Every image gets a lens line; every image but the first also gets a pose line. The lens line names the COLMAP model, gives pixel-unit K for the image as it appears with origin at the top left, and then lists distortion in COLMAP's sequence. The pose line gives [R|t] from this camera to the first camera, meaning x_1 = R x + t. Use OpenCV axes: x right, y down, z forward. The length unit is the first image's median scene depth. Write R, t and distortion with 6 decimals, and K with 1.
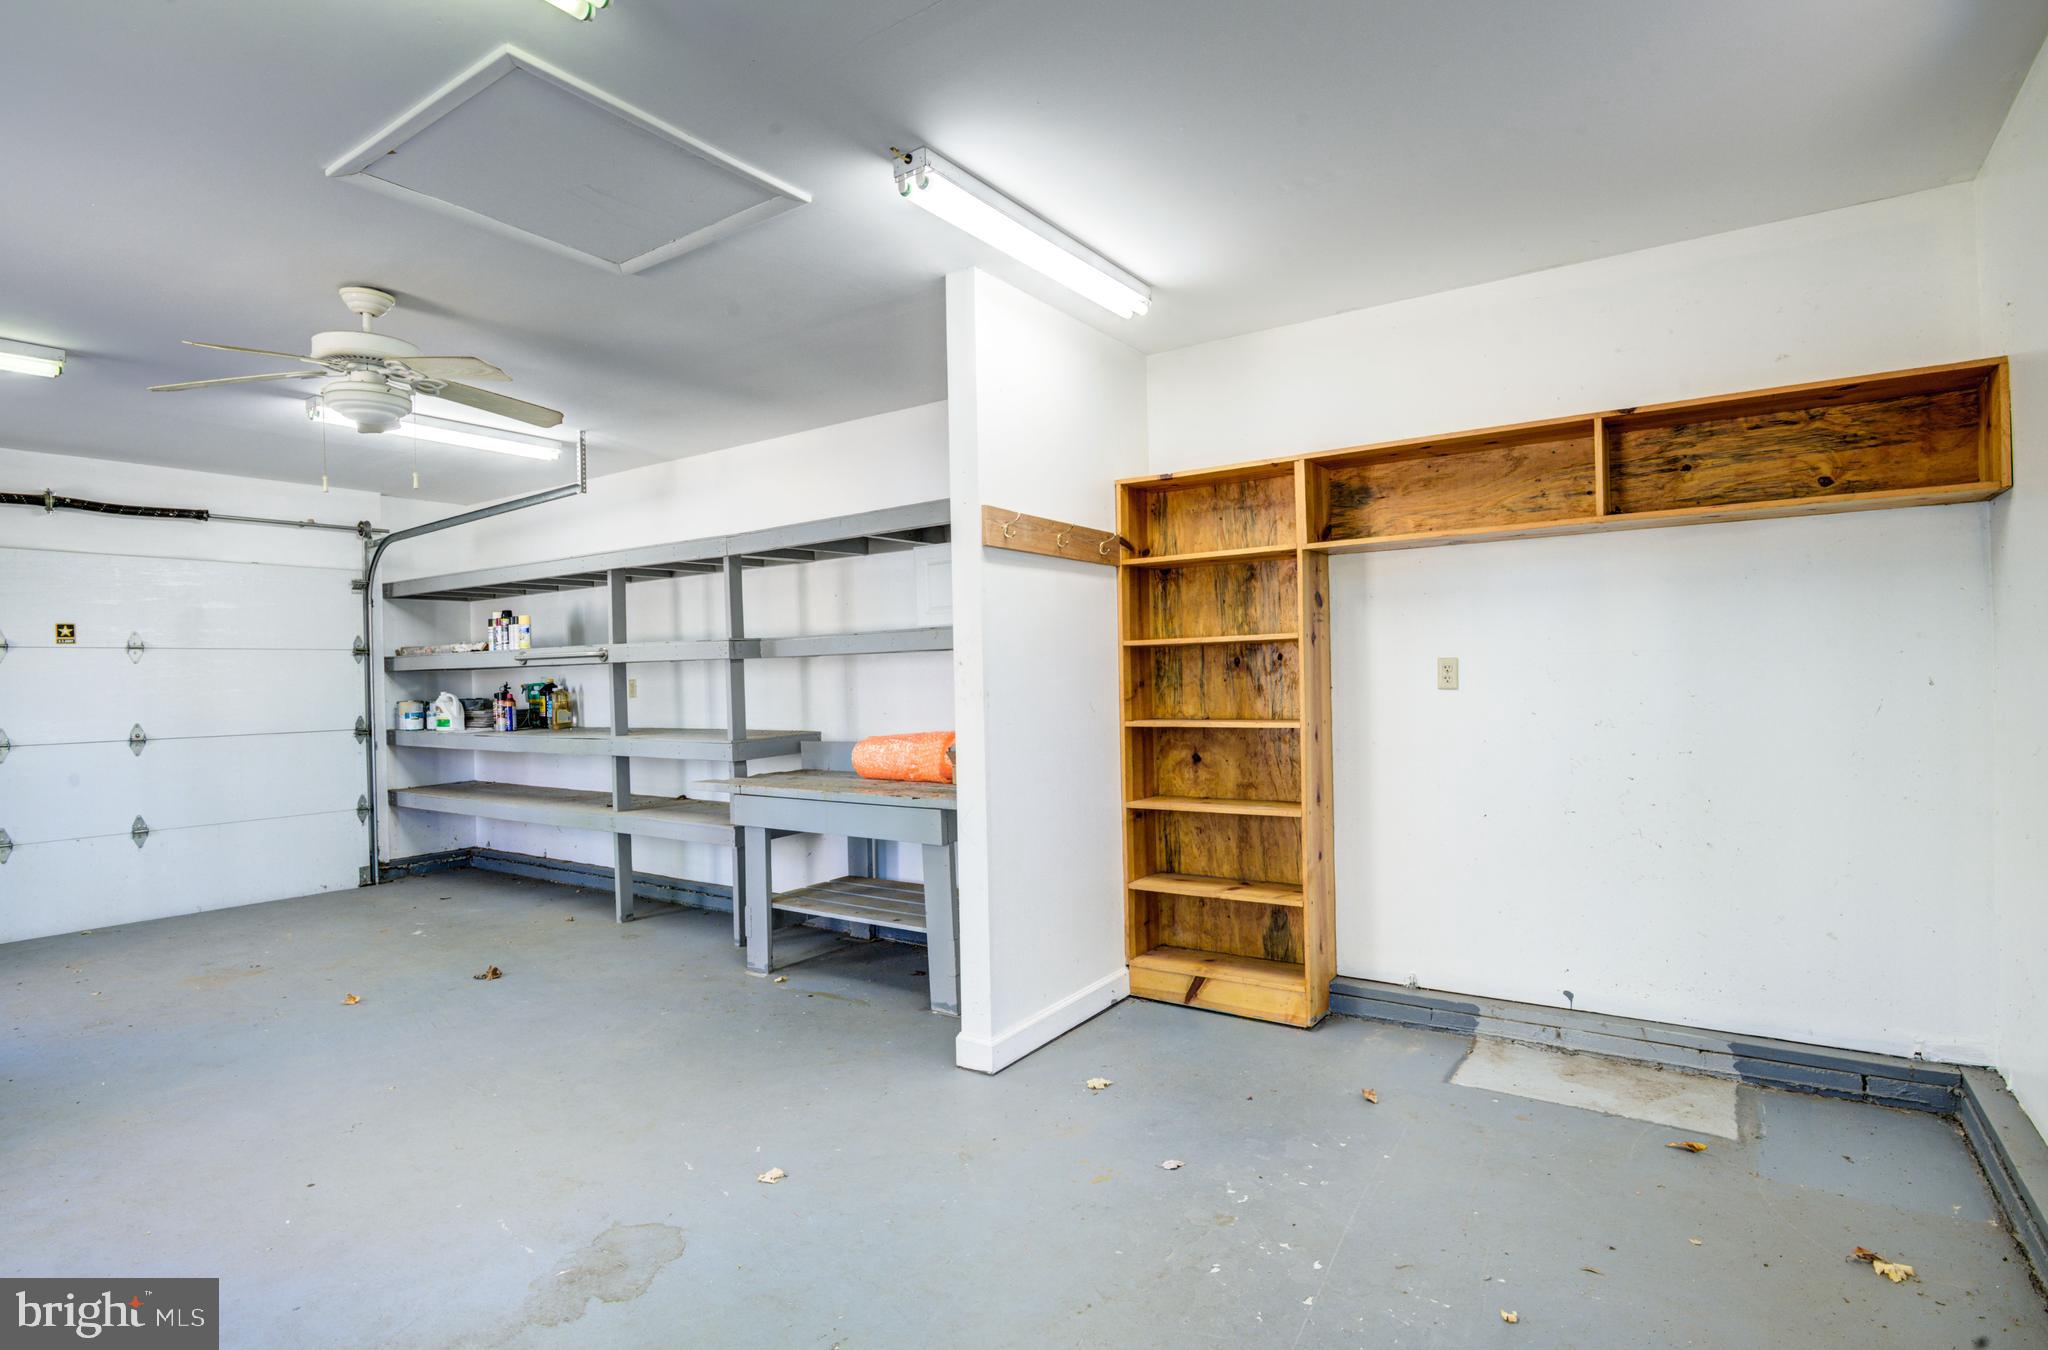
lens RADIAL K [[1023.0, 0, 1028.7], [0, 1023.0, 676.4], [0, 0, 1]] dist [-0.017763, -0.002036]
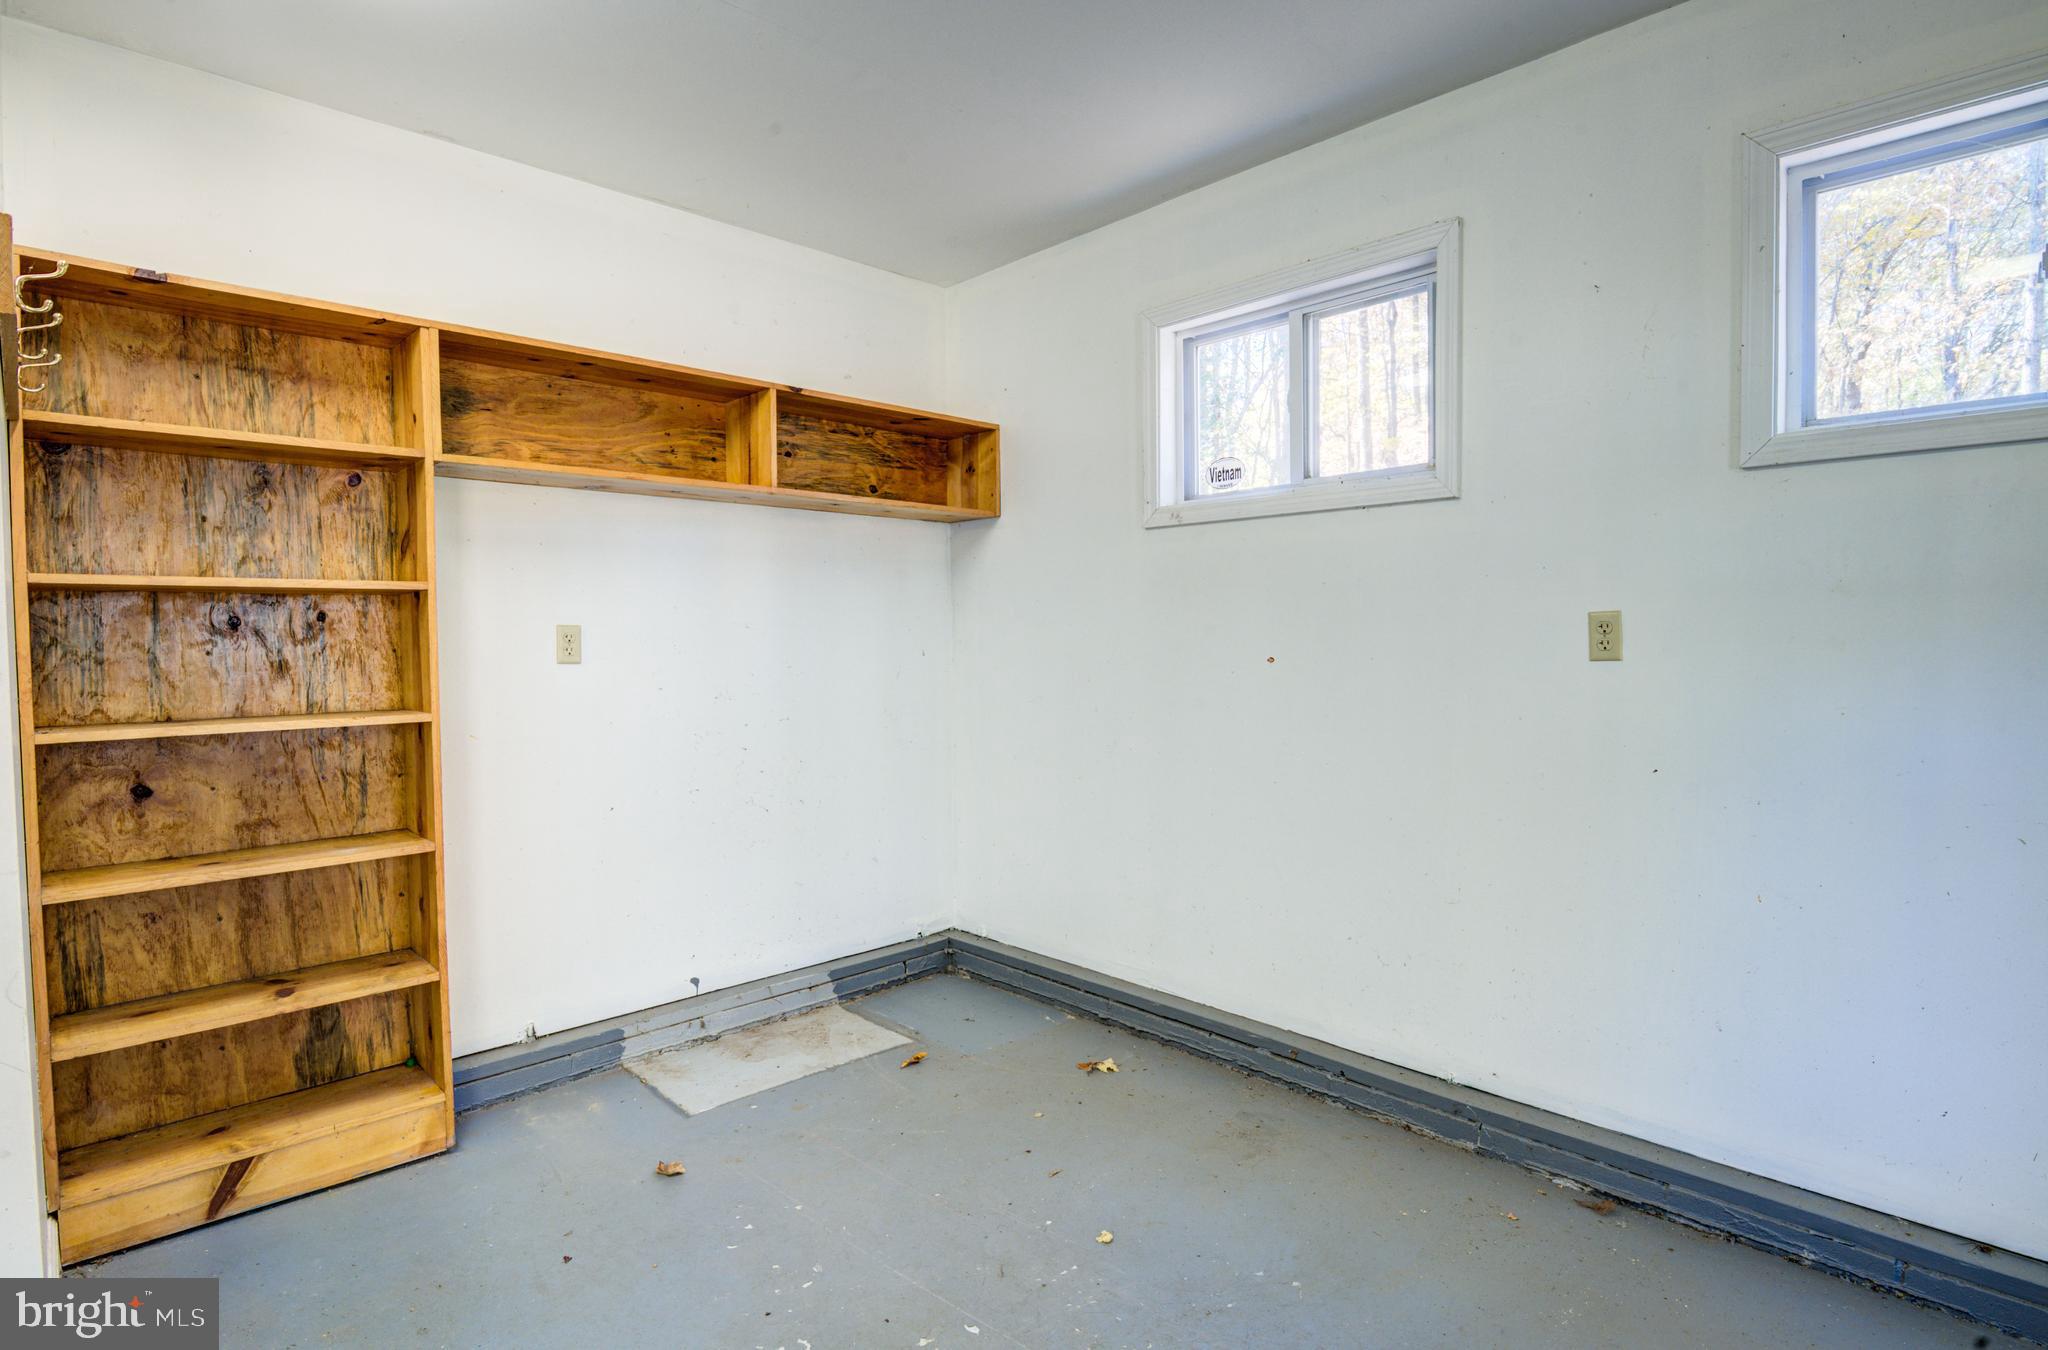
lens RADIAL K [[1023.0, 0, 1025.1], [0, 1023.0, 676.4], [0, 0, 1]] dist [-0.017763, -0.002036]
pose [[0.198234, -0.018989, 0.979971, -0.317699], [0.003497, 0.999820, 0.018666, 0.008935], [-0.980148, -0.000273, 0.198265, 0.469186]]
